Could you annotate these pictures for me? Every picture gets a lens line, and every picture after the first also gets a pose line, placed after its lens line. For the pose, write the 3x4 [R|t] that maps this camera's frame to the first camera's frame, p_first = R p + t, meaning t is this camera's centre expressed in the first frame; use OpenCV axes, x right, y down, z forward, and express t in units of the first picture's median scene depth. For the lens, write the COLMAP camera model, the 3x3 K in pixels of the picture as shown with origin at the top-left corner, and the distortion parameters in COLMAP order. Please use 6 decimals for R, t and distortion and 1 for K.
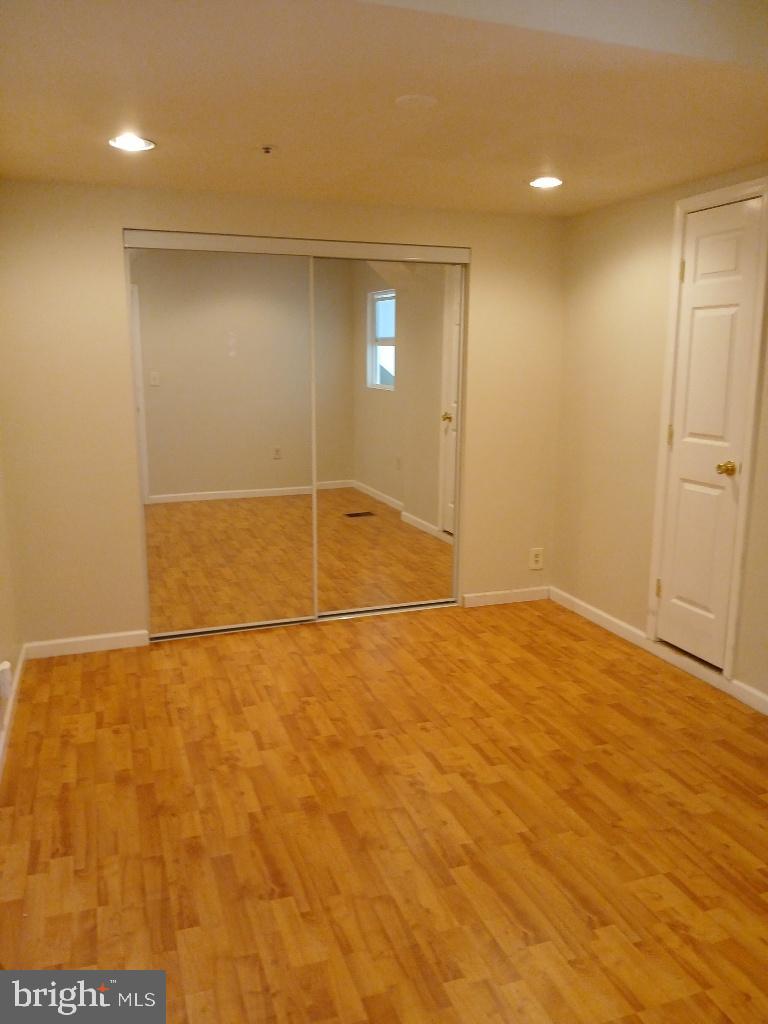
lens RADIAL K [[801.5, 0, 389.4], [0, 801.5, 519.9], [0, 0, 1]] dist [0.119847, -0.243064]
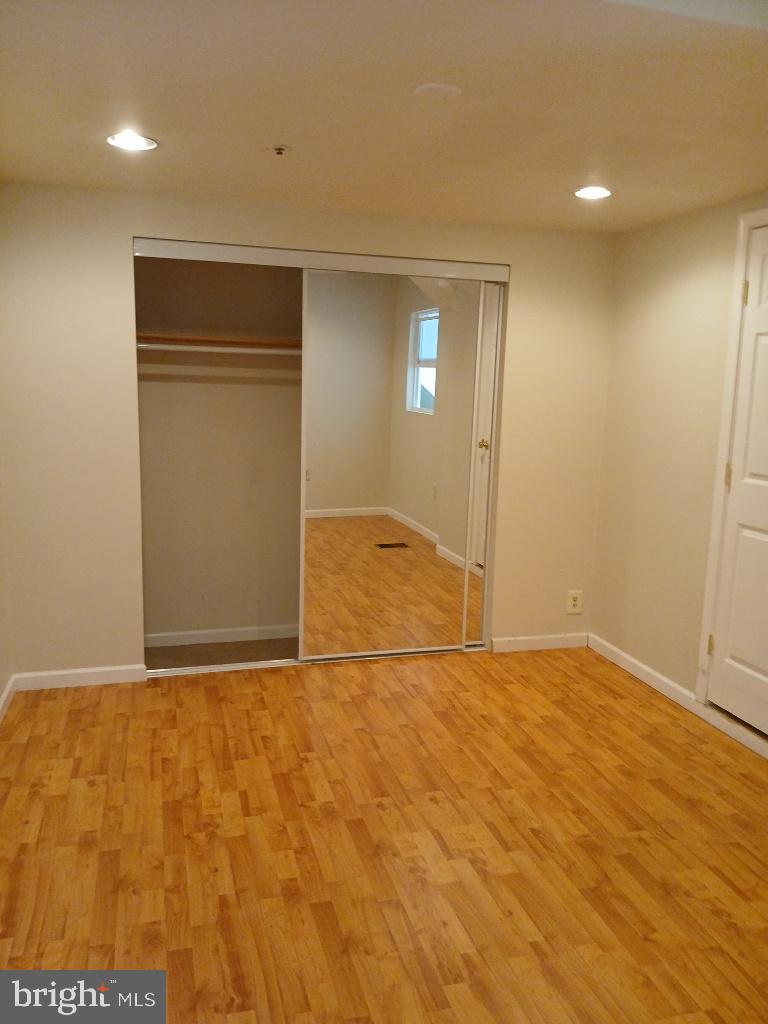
lens RADIAL K [[799.0, 0, 384.0], [0, 799.0, 512.0], [0, 0, 1]] dist [0.070487, -0.128881]
pose [[0.996879, 0.035824, -0.070343, 0.039790], [-0.038133, 0.998768, -0.031766, -0.024179], [0.069118, 0.034349, 0.997017, 0.109951]]
